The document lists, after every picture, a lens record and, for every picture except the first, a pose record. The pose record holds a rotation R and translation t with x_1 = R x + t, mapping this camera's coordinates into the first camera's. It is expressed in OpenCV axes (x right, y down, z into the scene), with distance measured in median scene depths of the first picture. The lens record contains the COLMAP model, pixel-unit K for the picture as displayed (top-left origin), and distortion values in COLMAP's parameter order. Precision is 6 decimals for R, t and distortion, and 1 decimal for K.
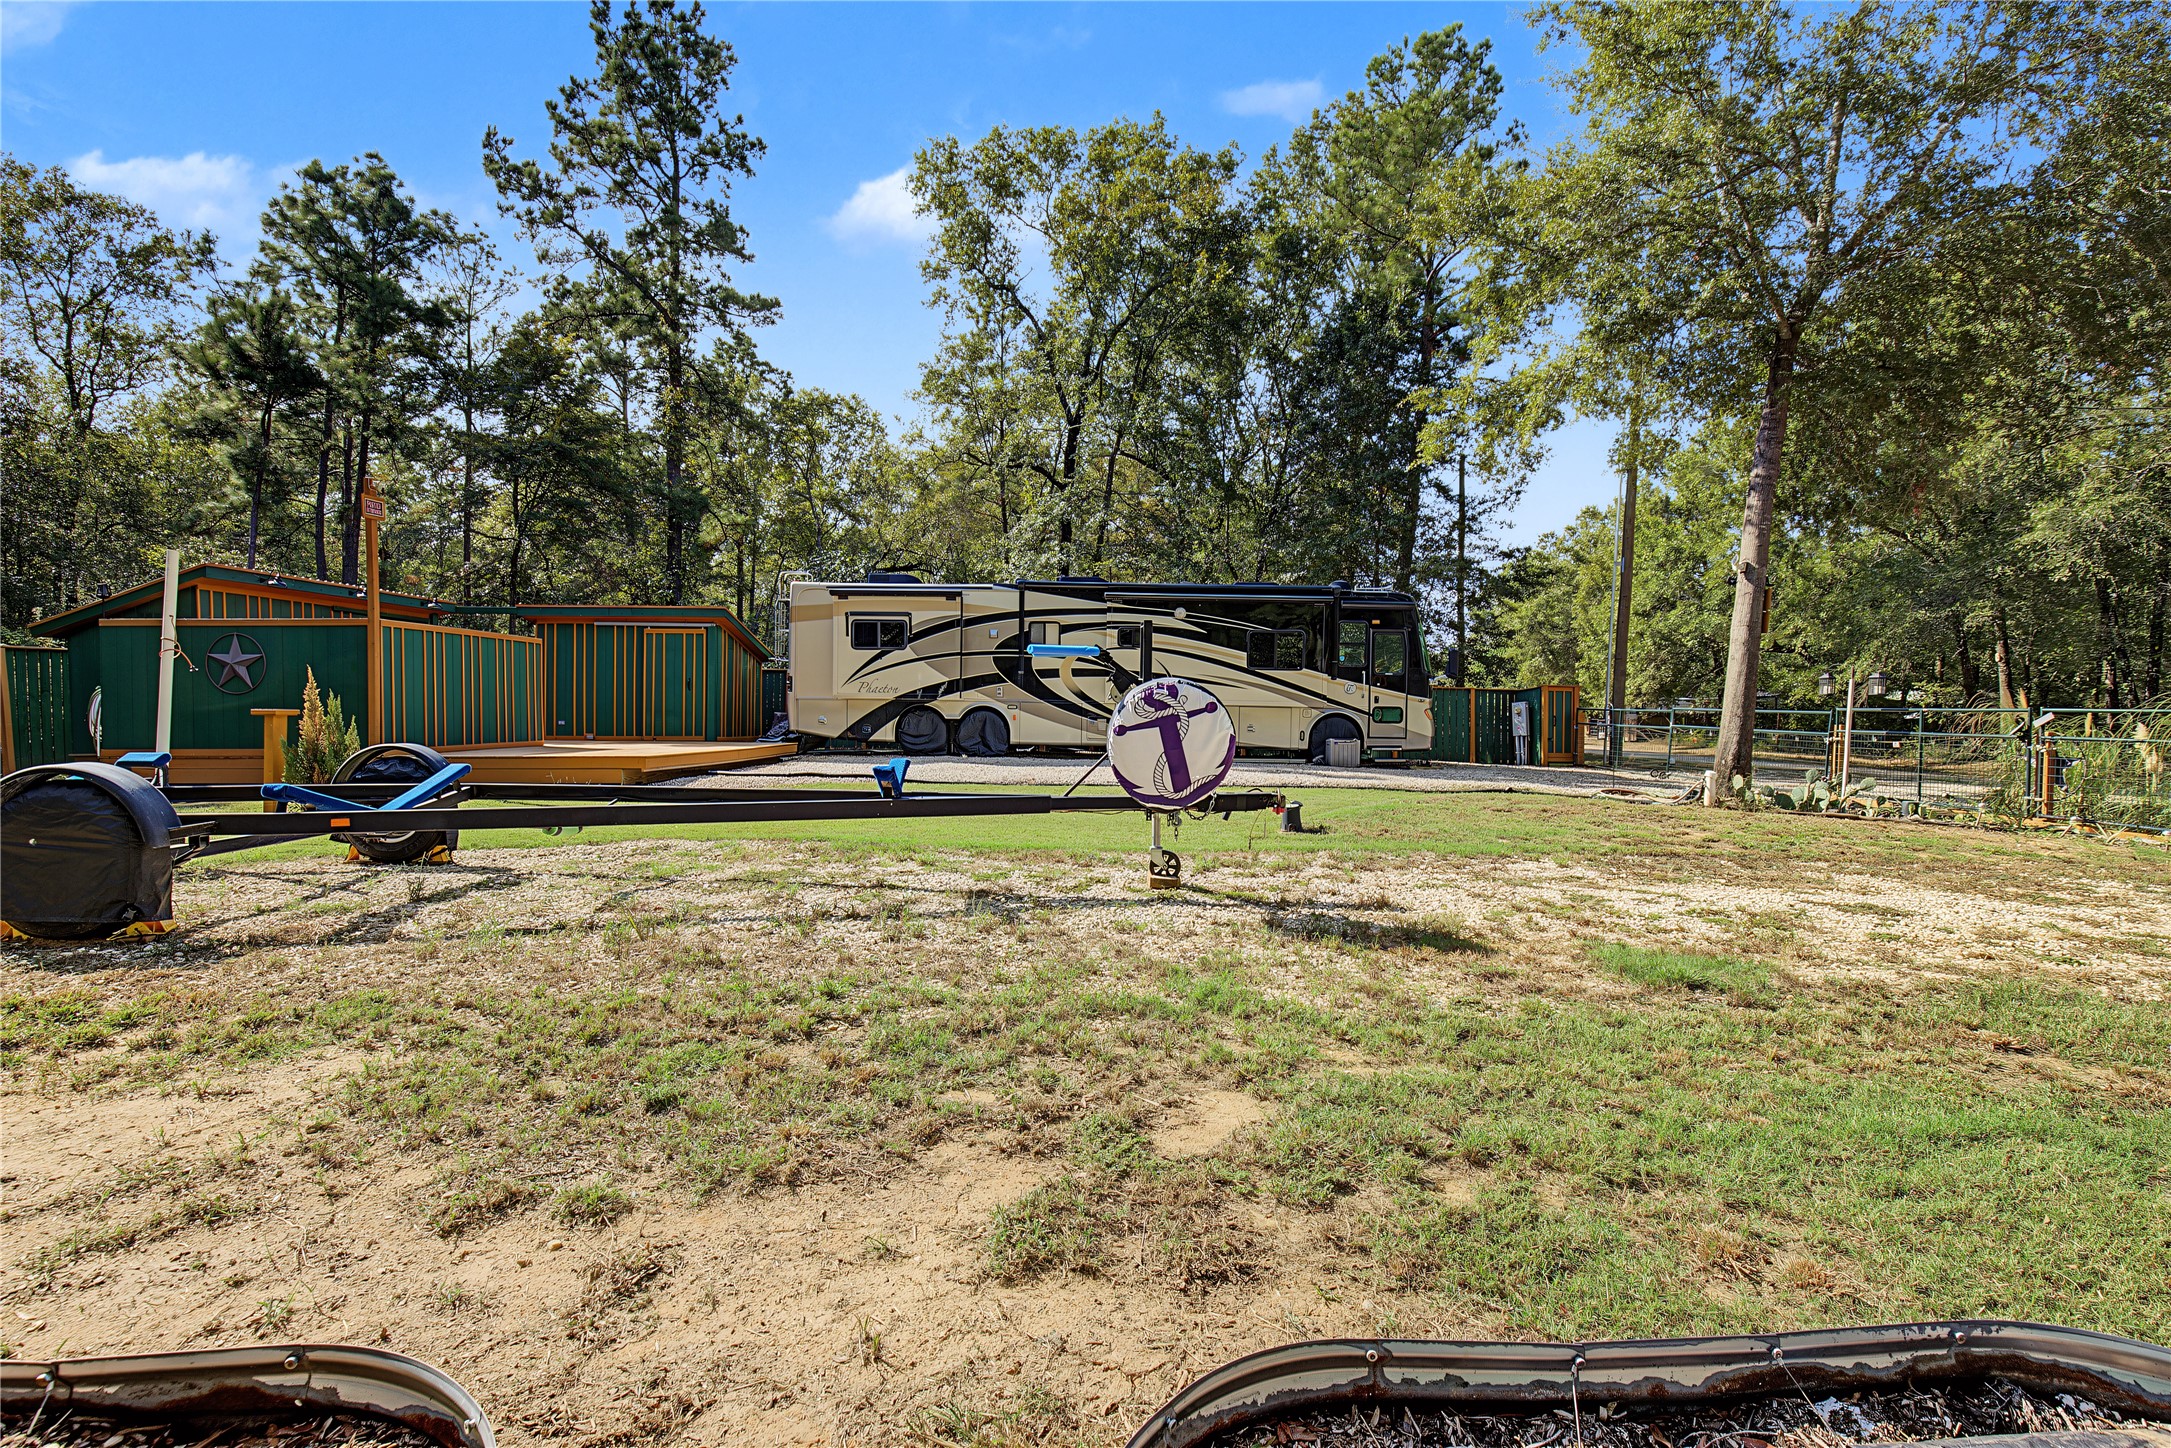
lens RADIAL K [[1013.9, 0, 1115.0], [0, 1013.9, 705.8], [0, 0, 1]] dist [-0.001730, -0.000684]
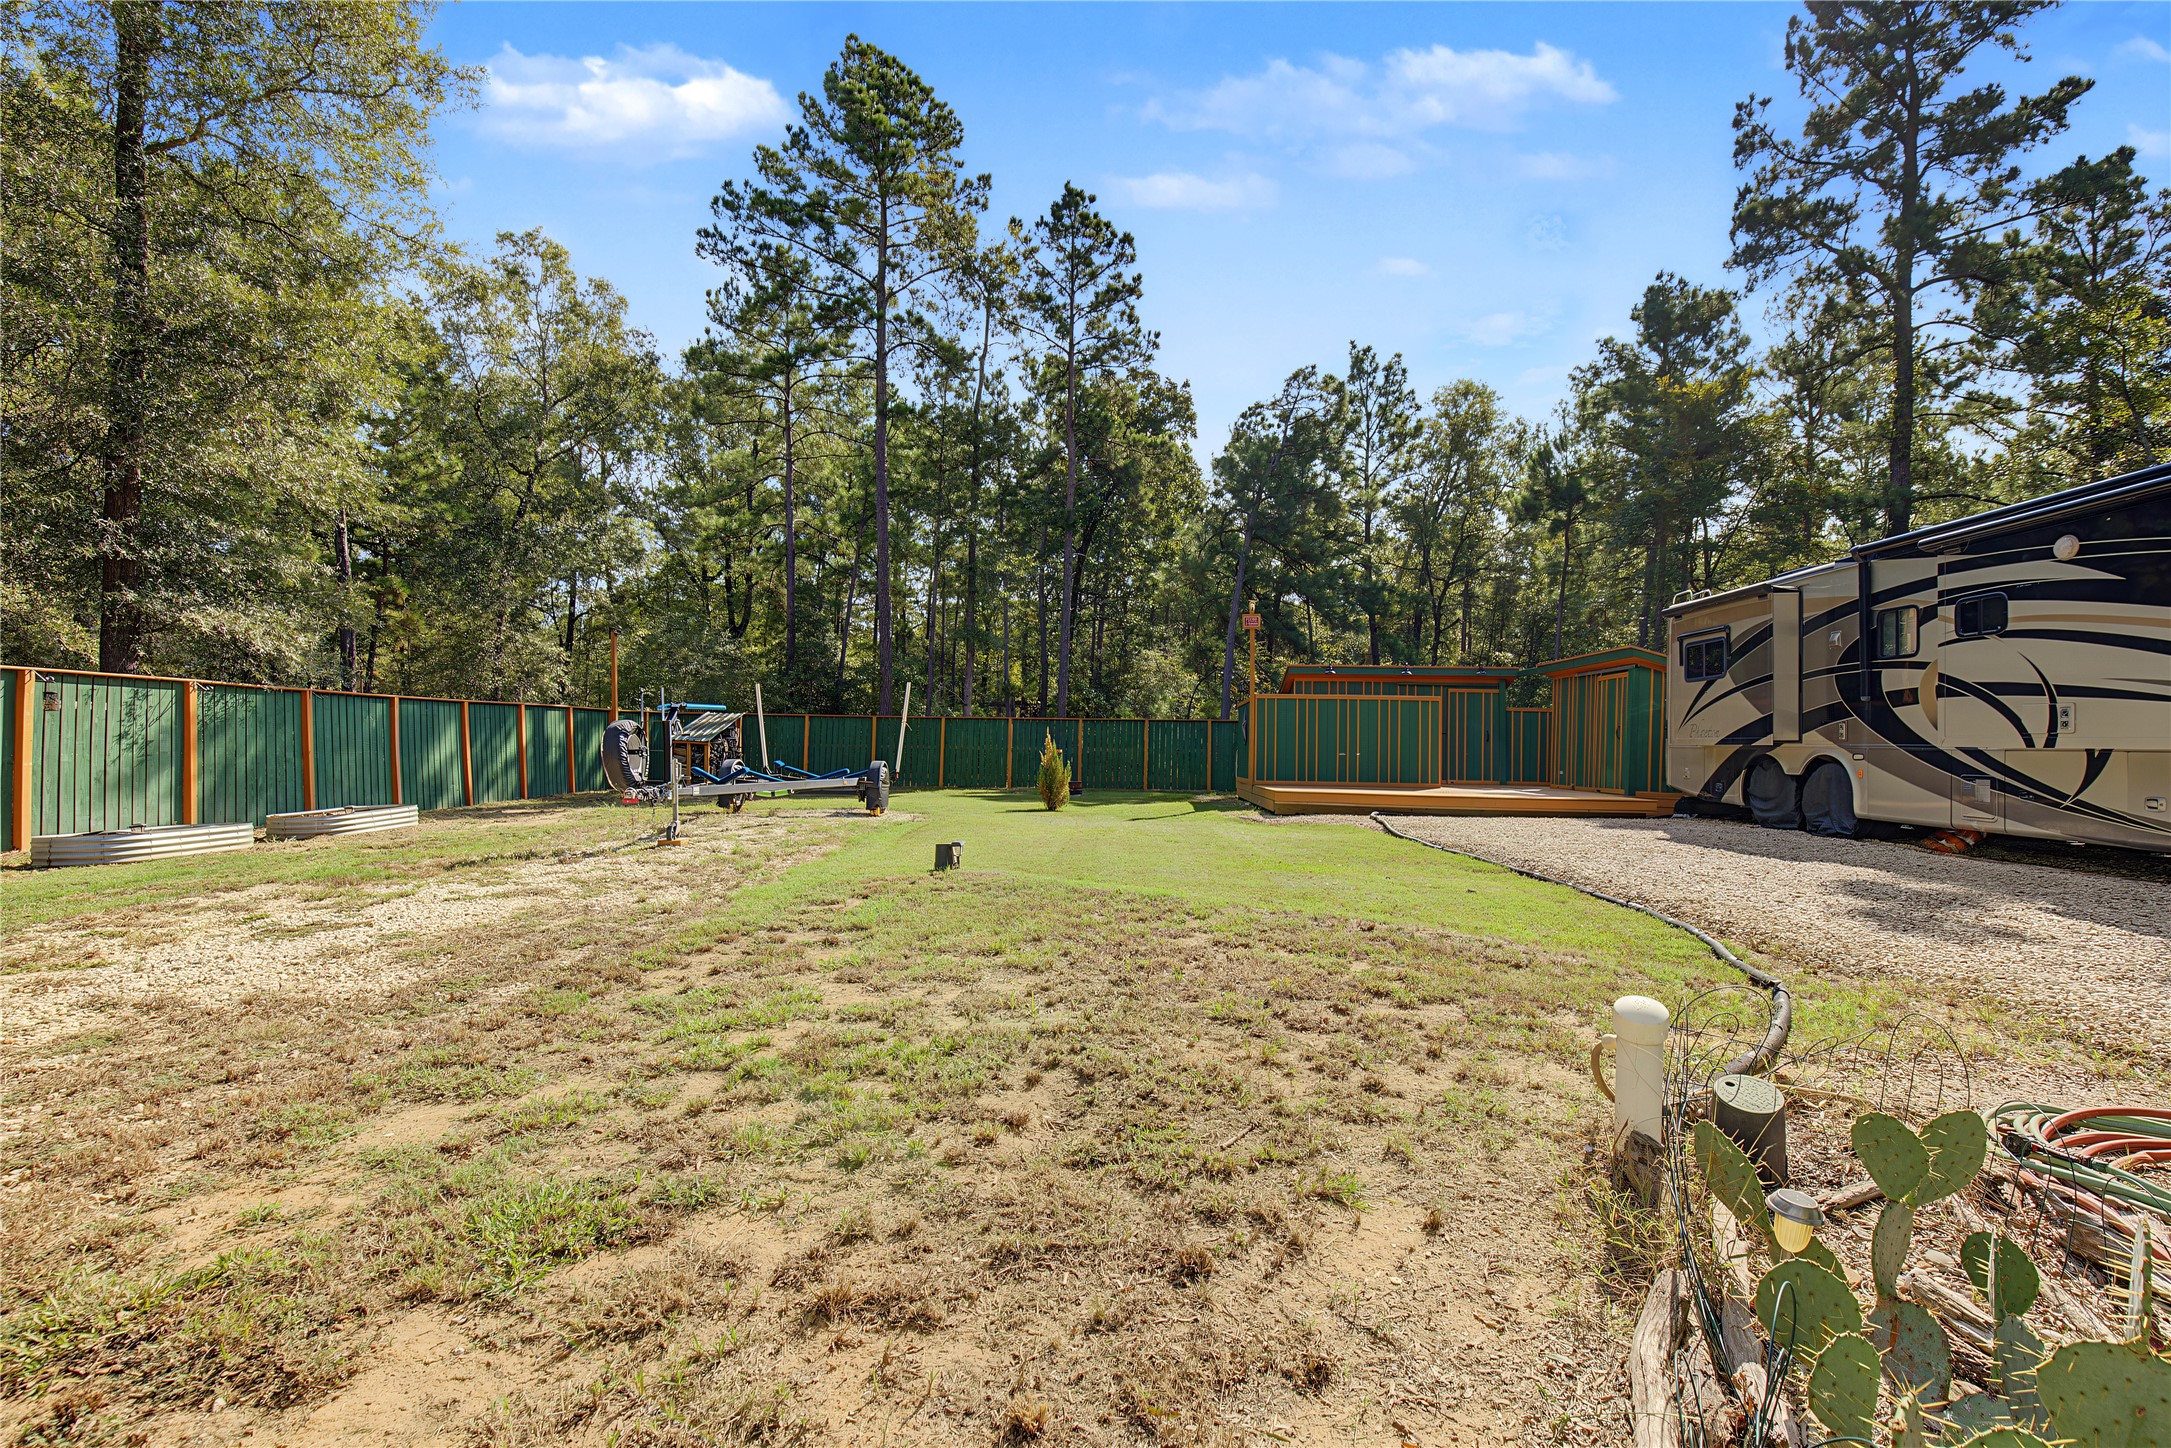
lens RADIAL K [[986.7, 0, 1095.7], [0, 986.7, 734.5], [0, 0, 1]] dist [-0.020332, 0.008611]
pose [[-0.015543, -0.024410, -0.999581, 0.490846], [-0.021035, 0.999489, -0.024081, 0.011561], [0.999658, 0.020652, -0.016048, 0.558130]]
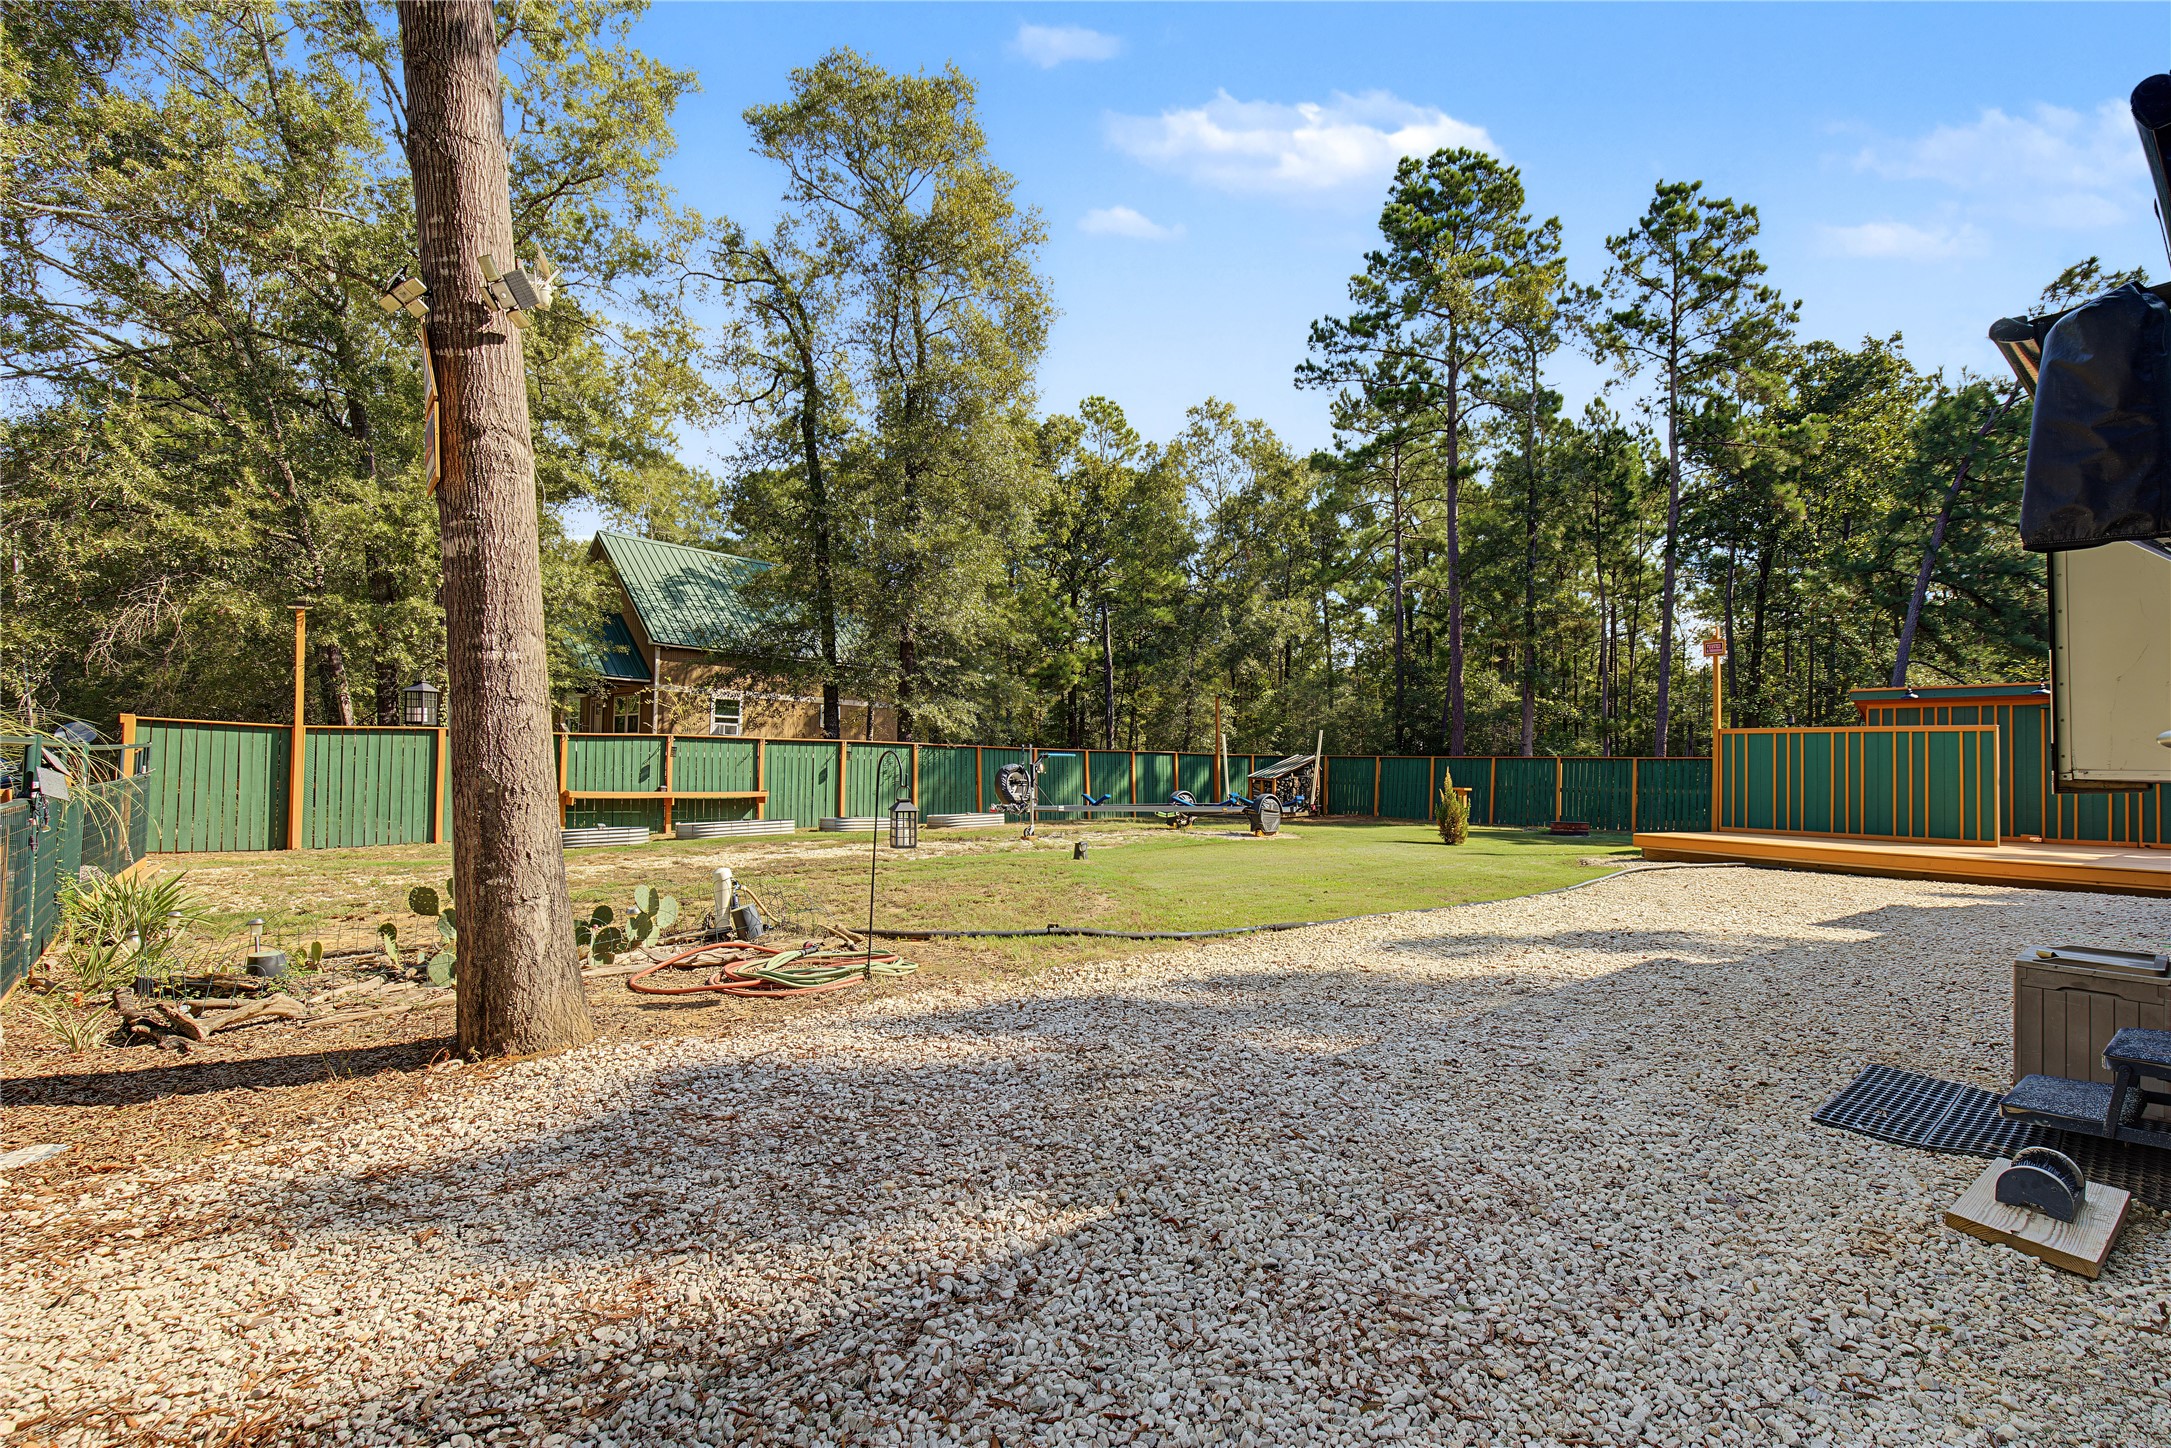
lens RADIAL K [[987.8, 0, 1105.0], [0, 987.8, 749.2], [0, 0, 1]] dist [-0.001912, -0.000318]
pose [[-0.752014, -0.040428, -0.657906, 0.503829], [-0.031954, 0.999180, -0.024874, 0.001924], [0.658372, 0.002317, -0.752689, 1.028742]]
